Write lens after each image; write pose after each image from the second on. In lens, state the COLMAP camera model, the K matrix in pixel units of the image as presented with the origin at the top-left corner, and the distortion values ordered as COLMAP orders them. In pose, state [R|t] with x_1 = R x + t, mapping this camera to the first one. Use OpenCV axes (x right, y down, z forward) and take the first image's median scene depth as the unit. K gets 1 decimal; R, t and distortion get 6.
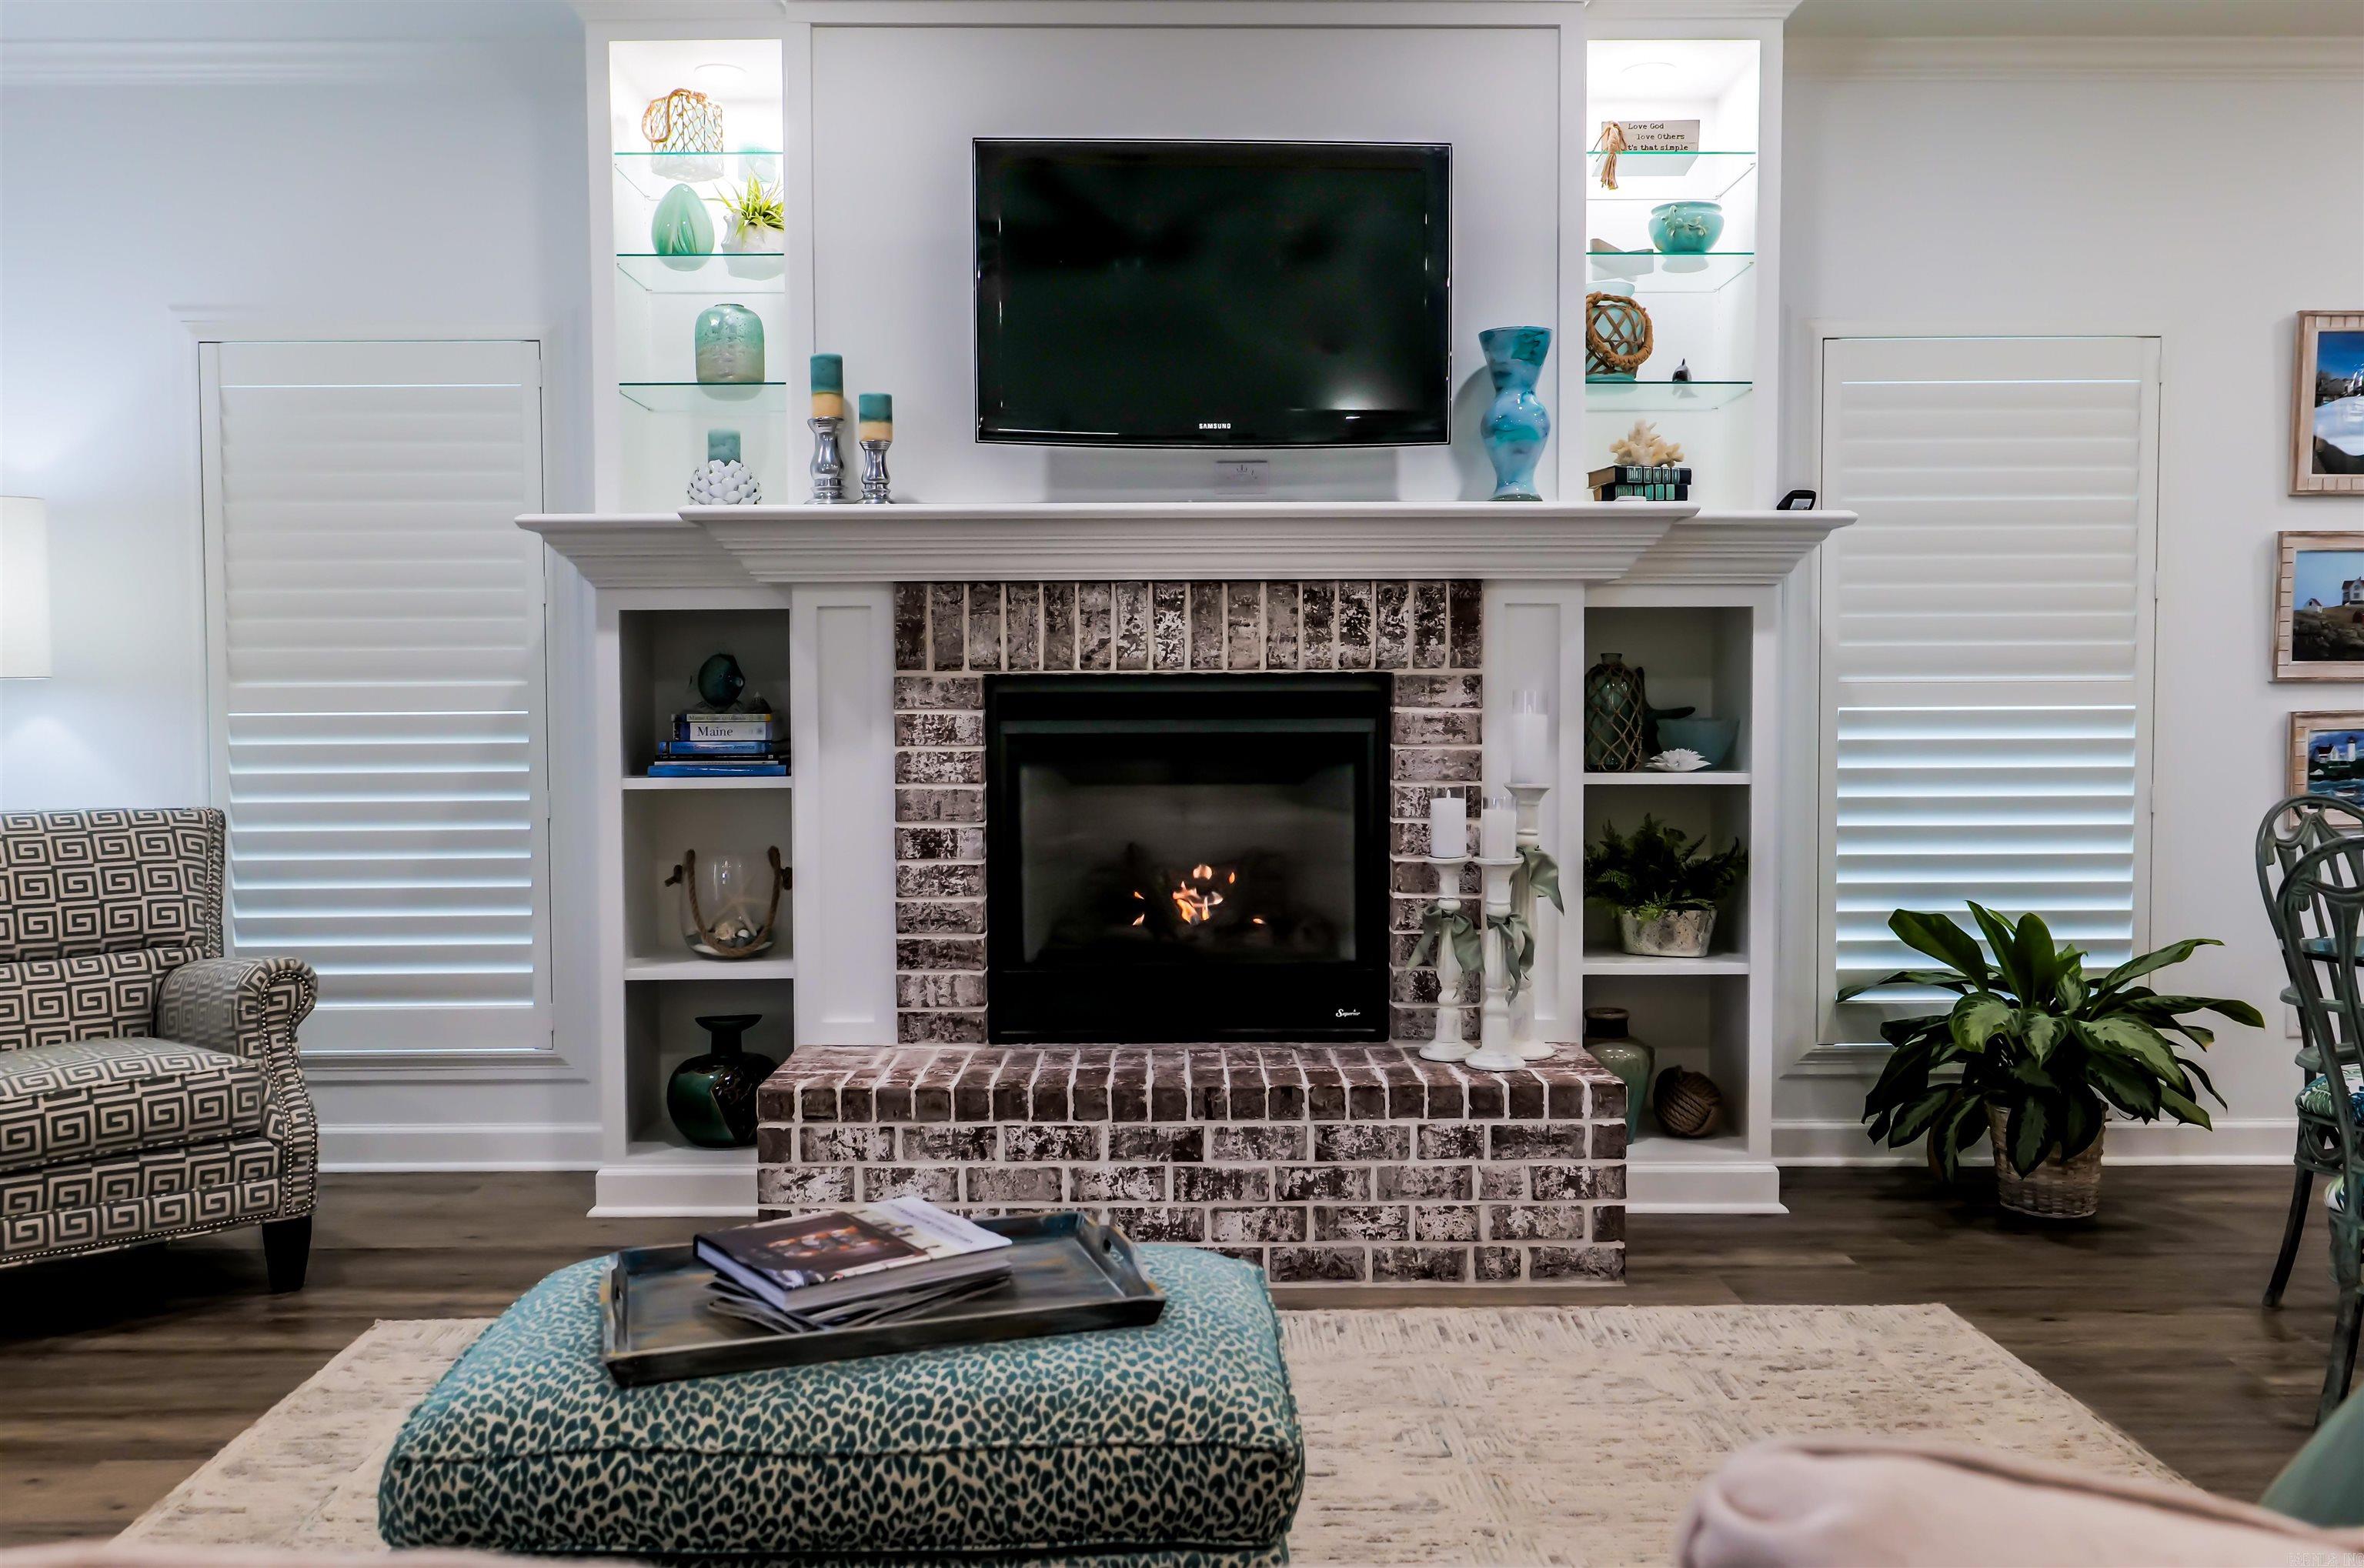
lens RADIAL K [[1908.6, 0, 1161.9], [0, 1908.6, 780.6], [0, 0, 1]] dist [0.009586, -0.002800]
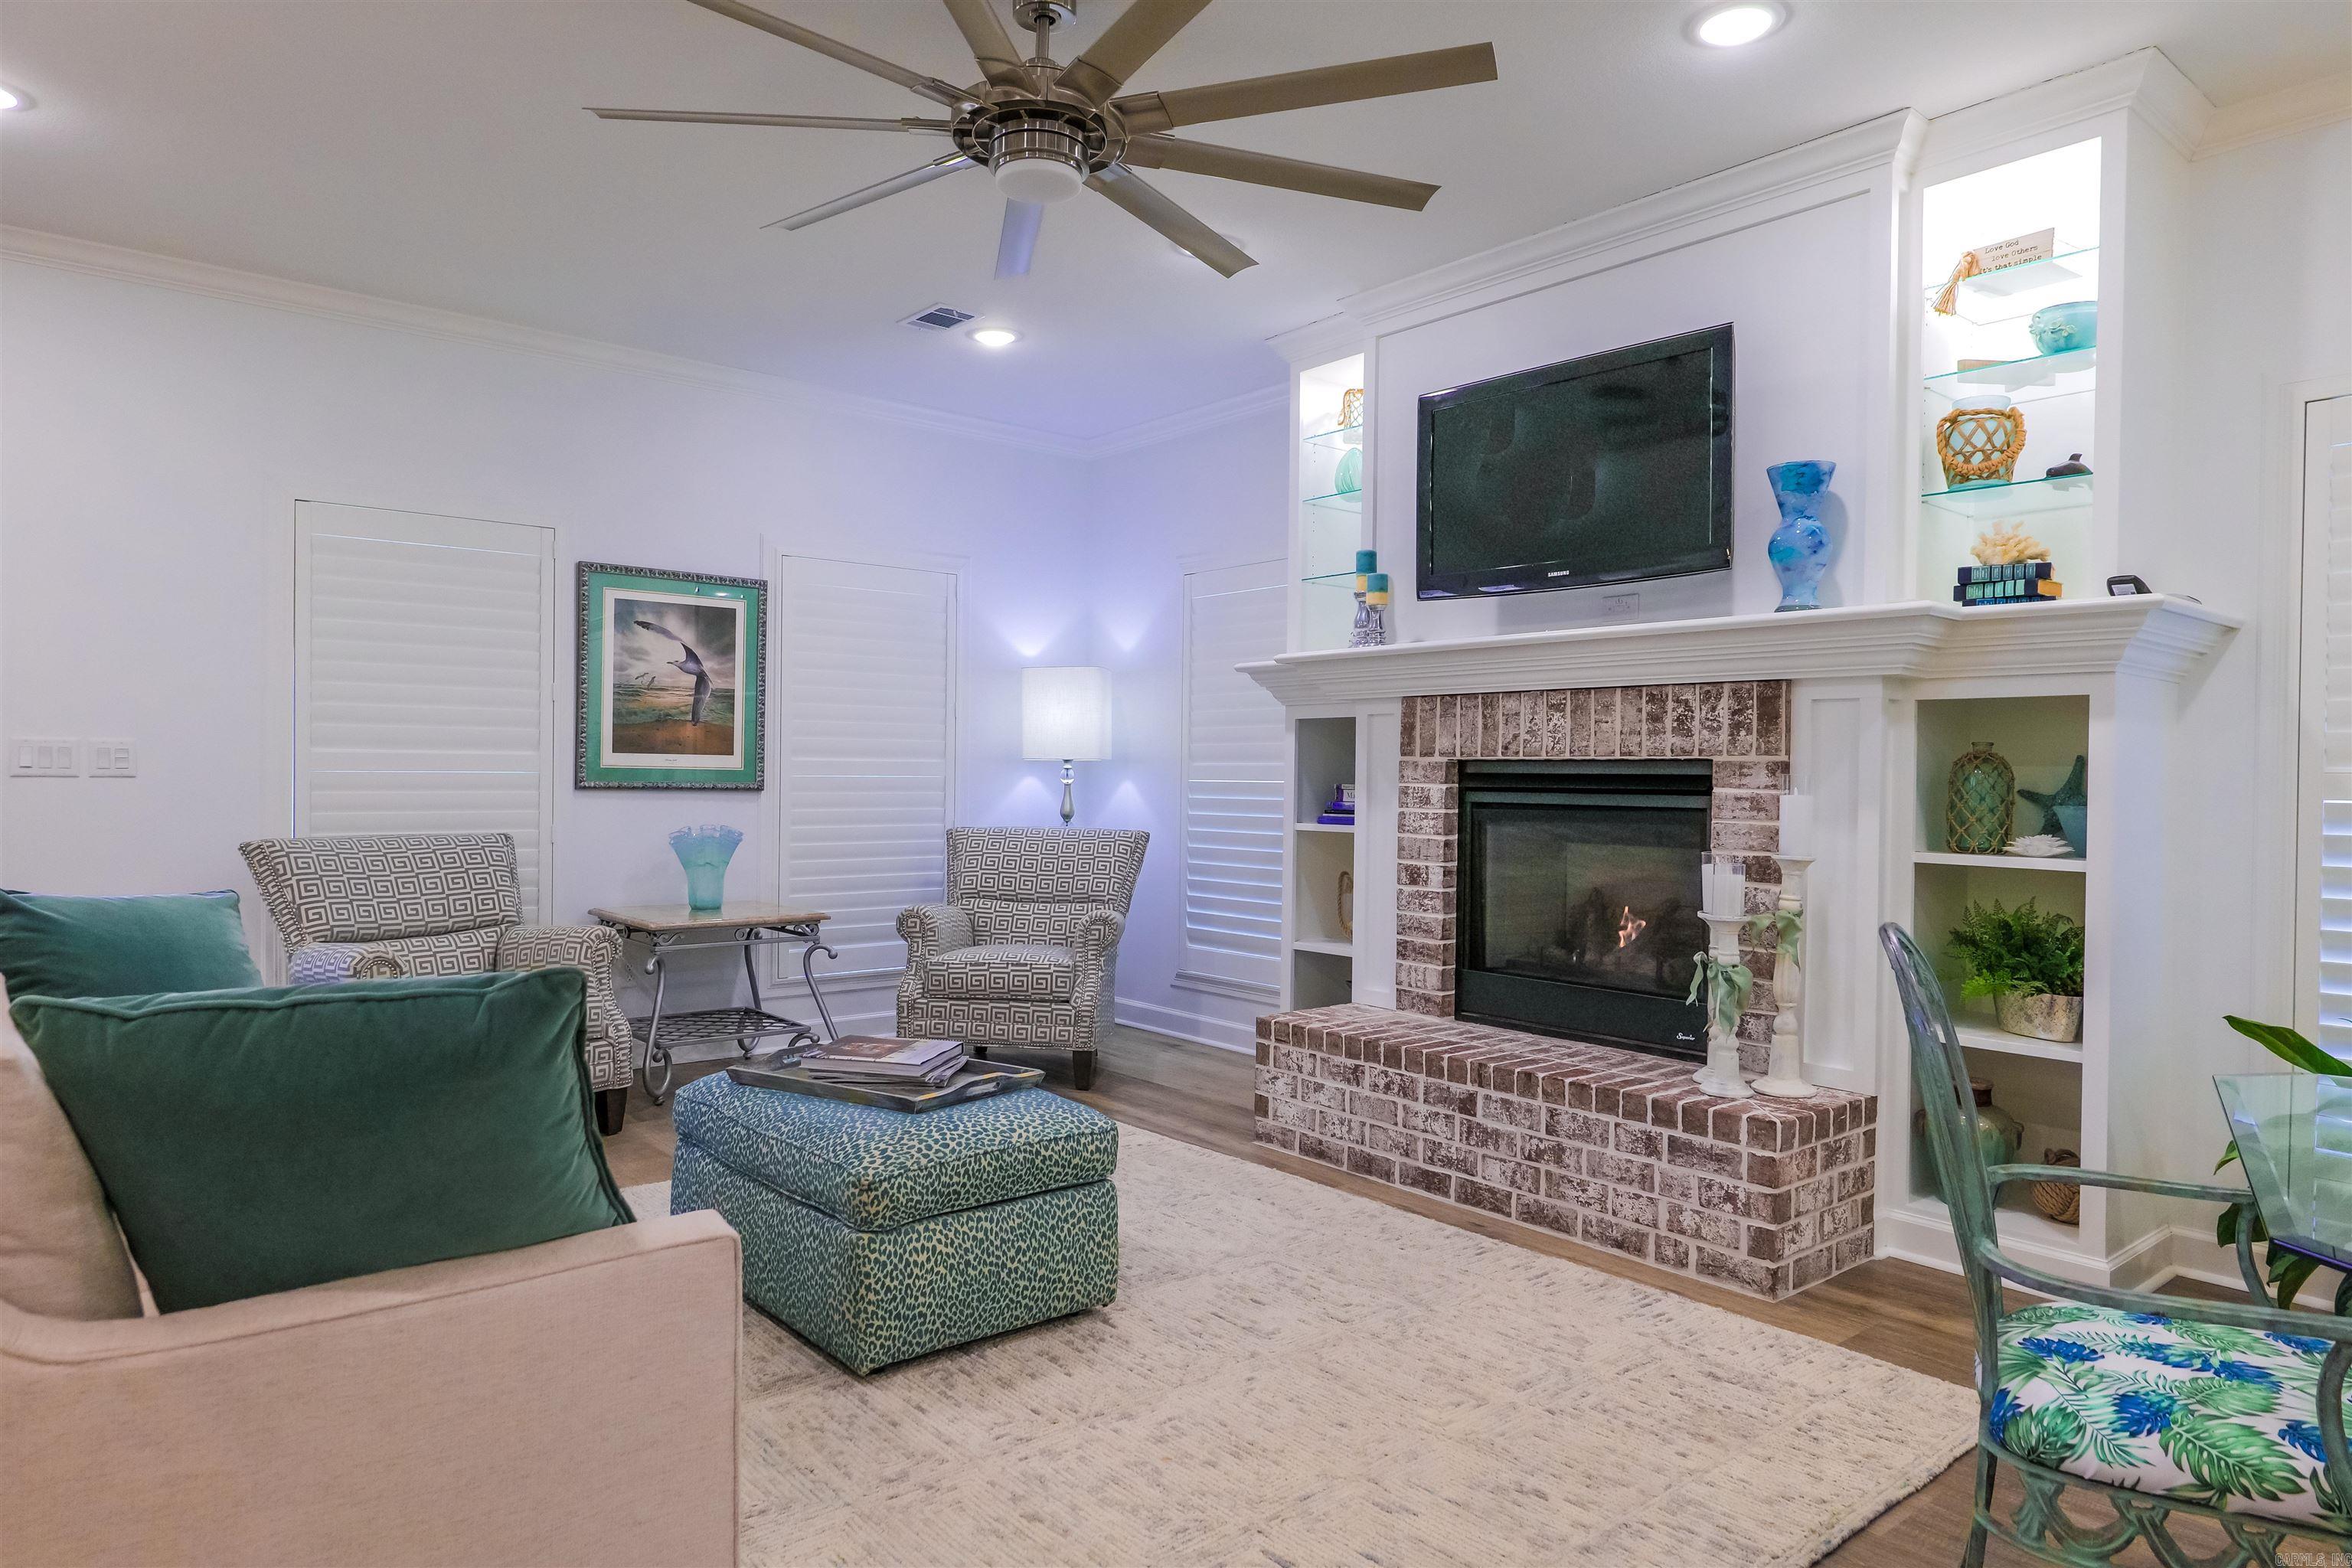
lens RADIAL K [[1418.7, 0, 1197.2], [0, 1418.7, 791.3], [0, 0, 1]] dist [0.003889, 0.003728]
pose [[0.643243, 0.020584, -0.765385, 0.602658], [-0.048134, 0.998748, -0.013593, -0.008069], [0.764147, 0.045585, 0.643429, 0.171467]]
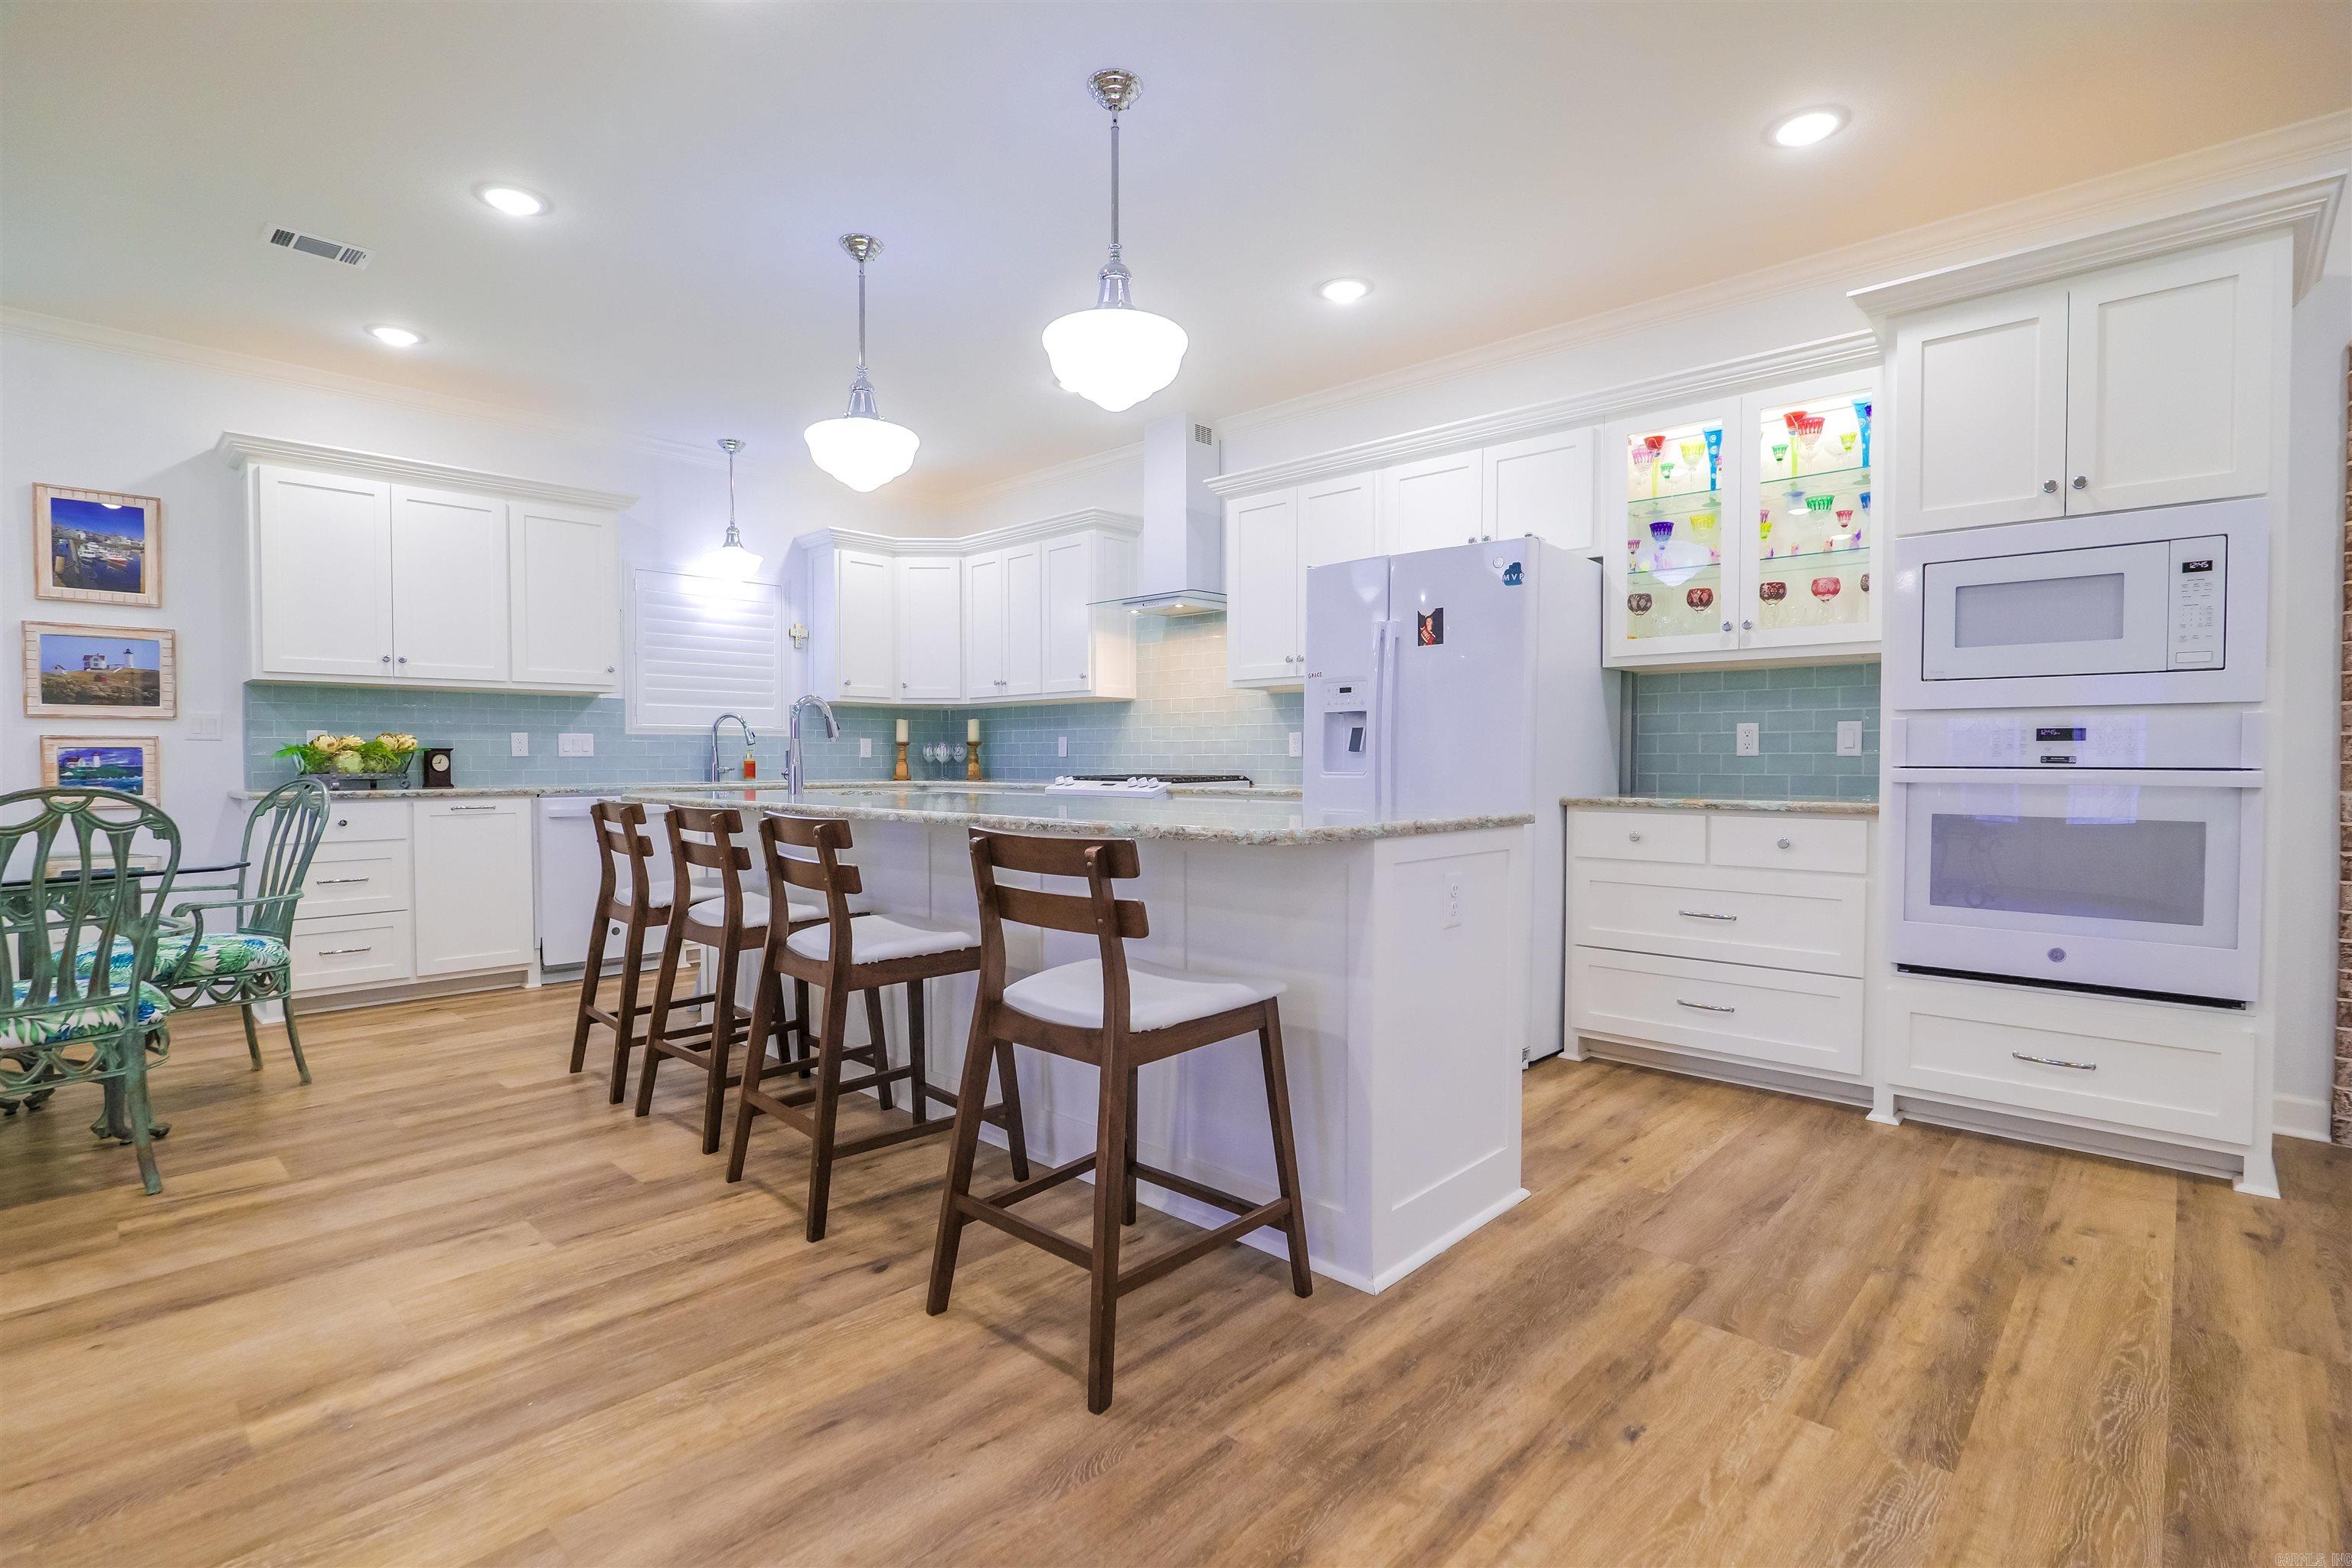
lens RADIAL K [[1103.0, 0, 1172.2], [0, 1103.0, 786.7], [0, 0, 1]] dist [-0.016572, 0.002757]
pose [[0.693184, -0.016381, 0.720574, 0.673376], [0.030839, 0.999500, -0.006945, 0.046264], [-0.720100, 0.027036, 0.693343, -0.326765]]
